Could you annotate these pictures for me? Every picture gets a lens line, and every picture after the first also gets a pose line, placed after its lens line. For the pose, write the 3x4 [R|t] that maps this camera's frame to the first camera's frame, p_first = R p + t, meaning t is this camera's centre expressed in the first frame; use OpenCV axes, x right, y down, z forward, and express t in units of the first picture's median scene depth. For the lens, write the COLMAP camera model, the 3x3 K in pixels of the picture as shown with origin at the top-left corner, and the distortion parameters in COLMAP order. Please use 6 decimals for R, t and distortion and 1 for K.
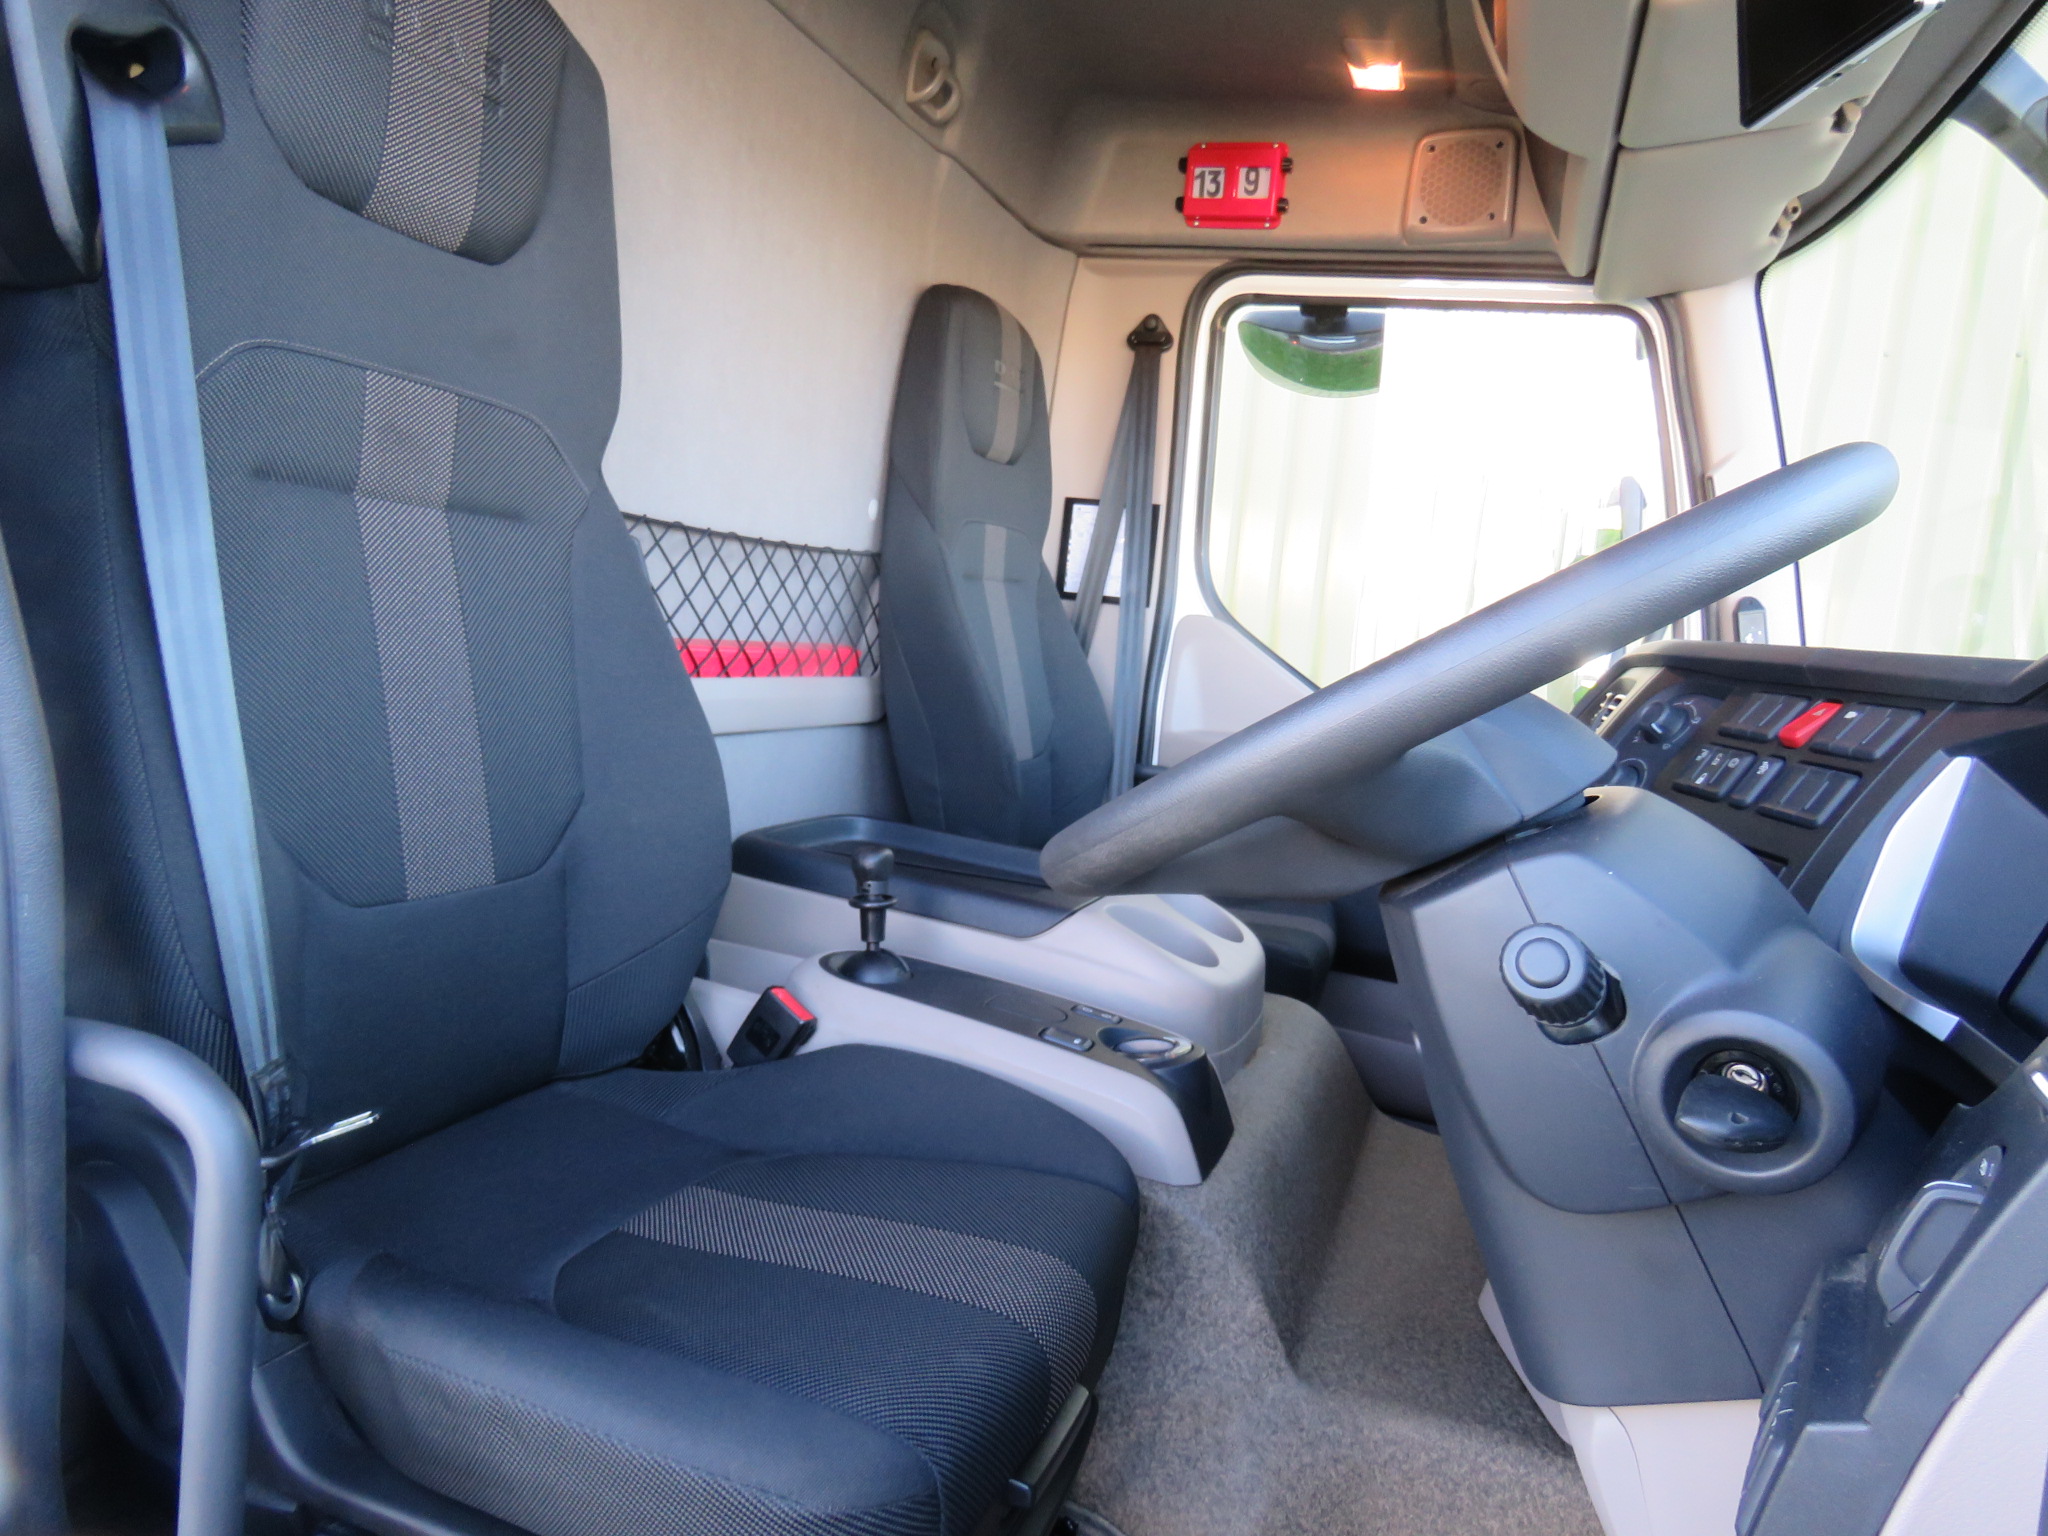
lens RADIAL K [[1296.5, 0, 1024.0], [0, 1296.5, 768.0], [0, 0, 1]] dist [-0.009457, 0.002840]
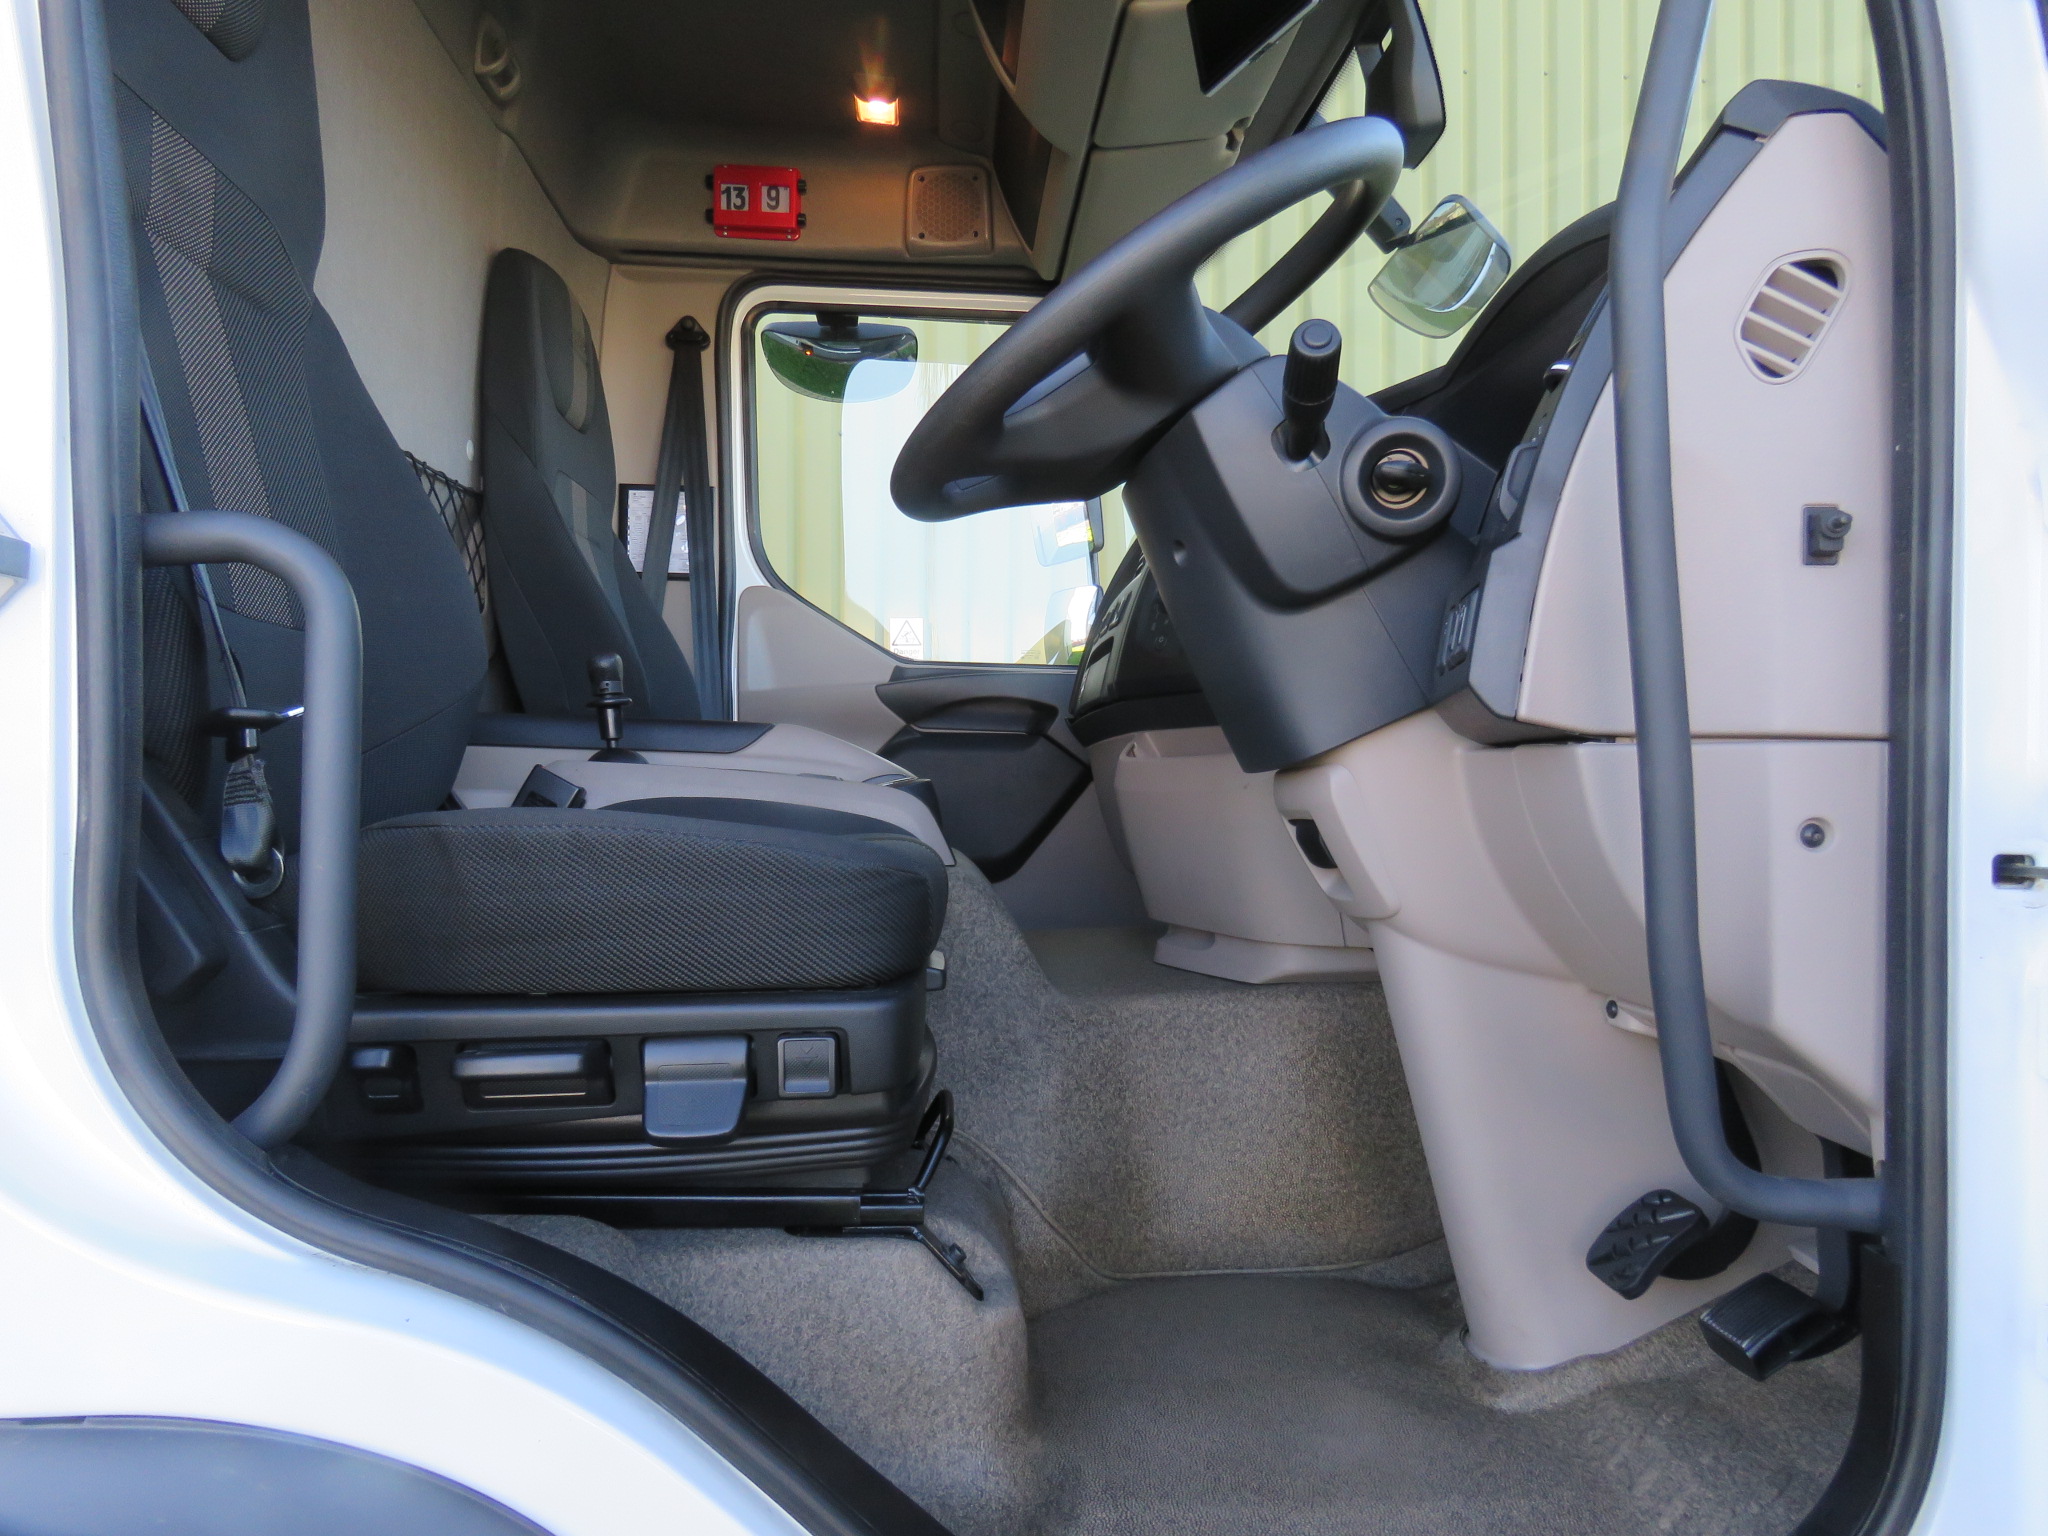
lens RADIAL K [[1296.5, 0, 1024.0], [0, 1296.5, 768.0], [0, 0, 1]] dist [-0.009457, 0.002840]
pose [[0.902950, -0.095386, 0.419026, -0.153936], [0.140503, 0.986996, -0.078088, 0.169543], [-0.406128, 0.129383, 0.904610, -0.067826]]
